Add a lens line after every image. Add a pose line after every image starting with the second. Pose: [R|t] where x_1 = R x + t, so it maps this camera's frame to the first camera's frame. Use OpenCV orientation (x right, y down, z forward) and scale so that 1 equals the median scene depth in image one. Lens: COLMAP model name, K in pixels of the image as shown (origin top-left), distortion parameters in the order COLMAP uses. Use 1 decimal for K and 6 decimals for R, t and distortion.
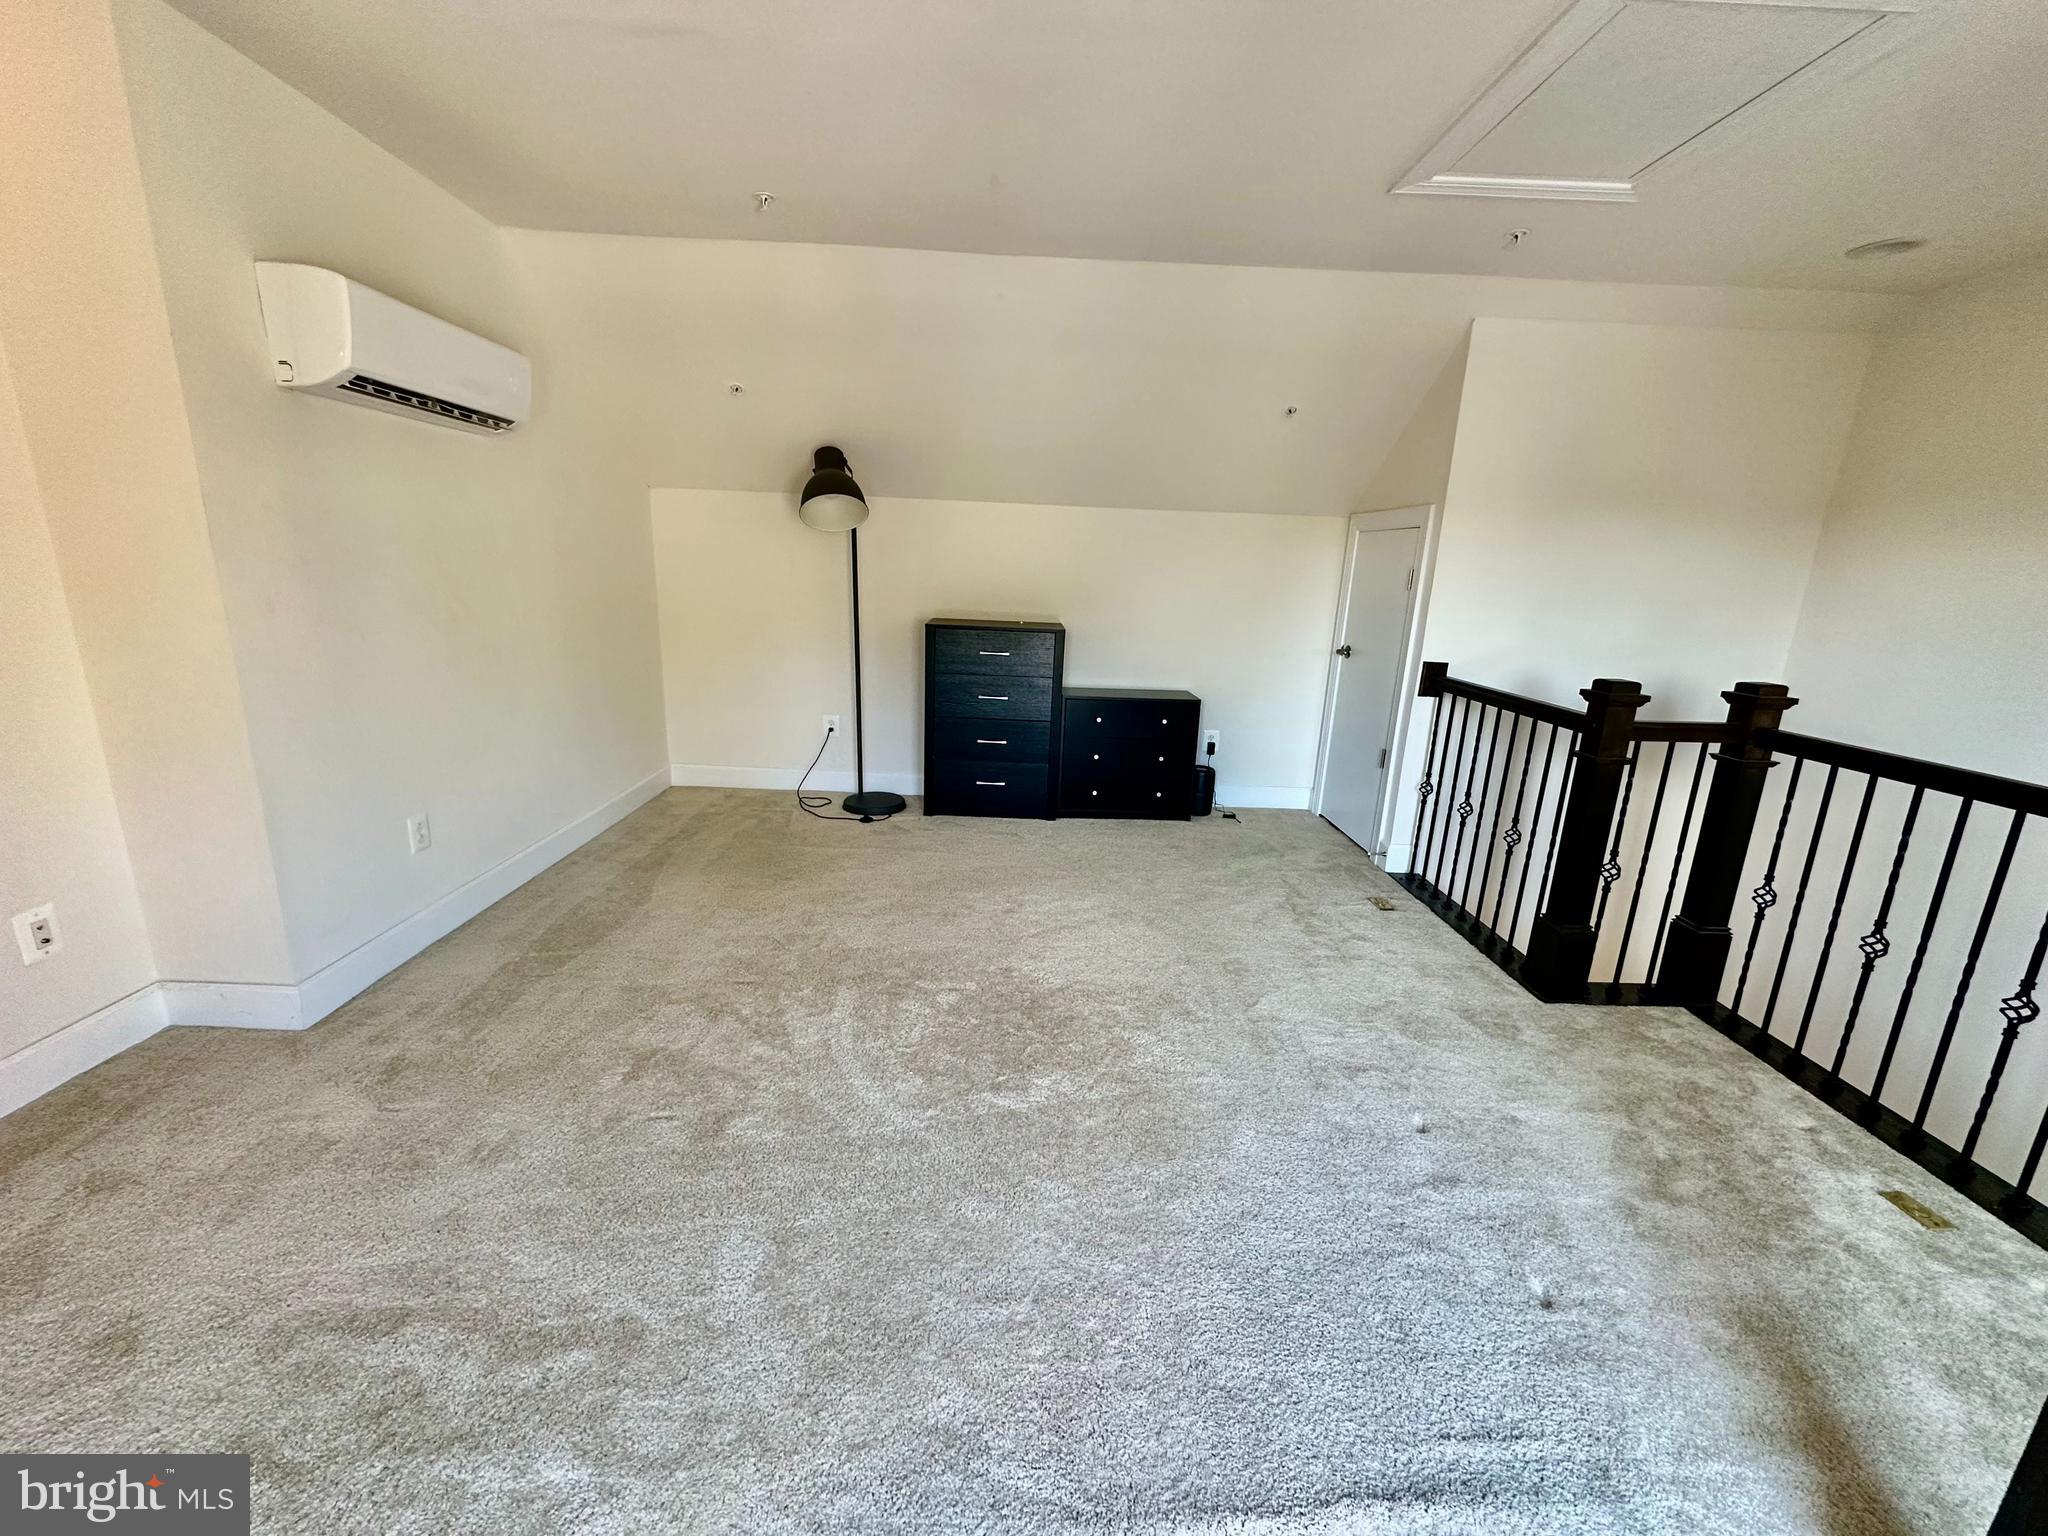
lens RADIAL K [[812.7, 0, 1025.4], [0, 812.7, 763.5], [0, 0, 1]] dist [0.002238, 0.000374]
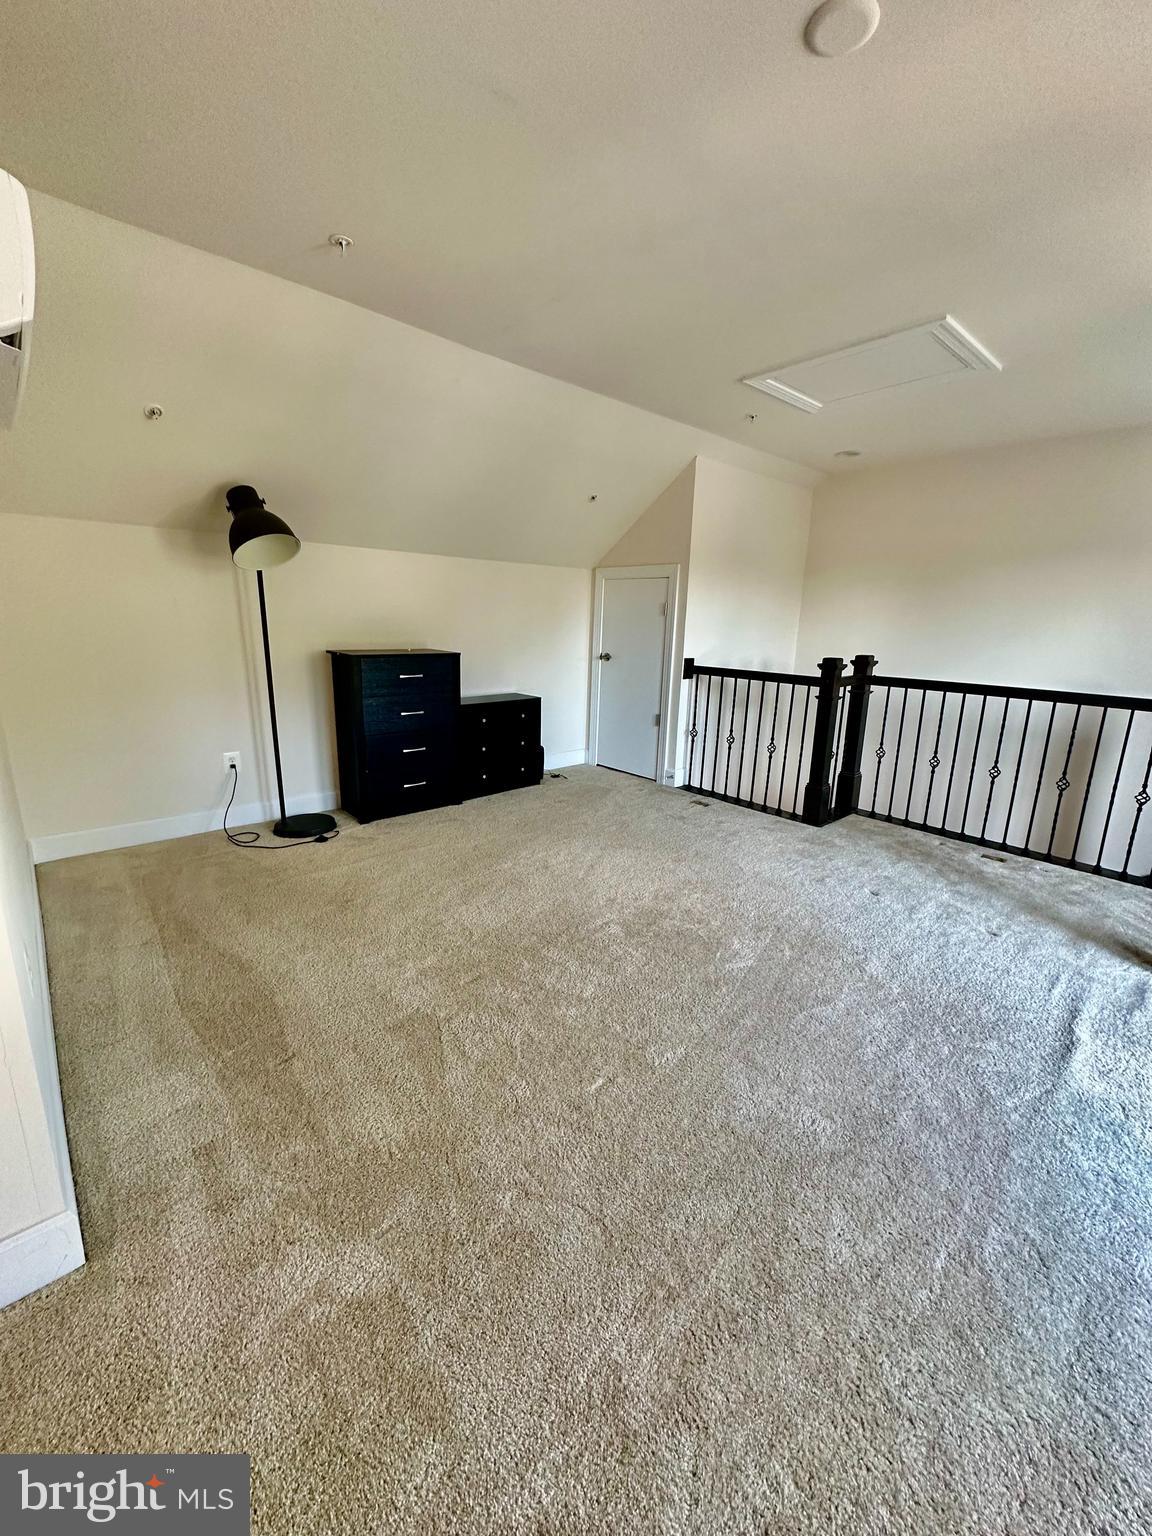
lens RADIAL K [[609.5, 0, 573.8], [0, 609.5, 760.9], [0, 0, 1]] dist [0.002238, 0.000374]
pose [[0.762671, -0.171083, 0.623749, -0.457136], [0.161155, 0.984232, 0.072909, -0.041022], [-0.626388, 0.044915, 0.778216, 0.155321]]
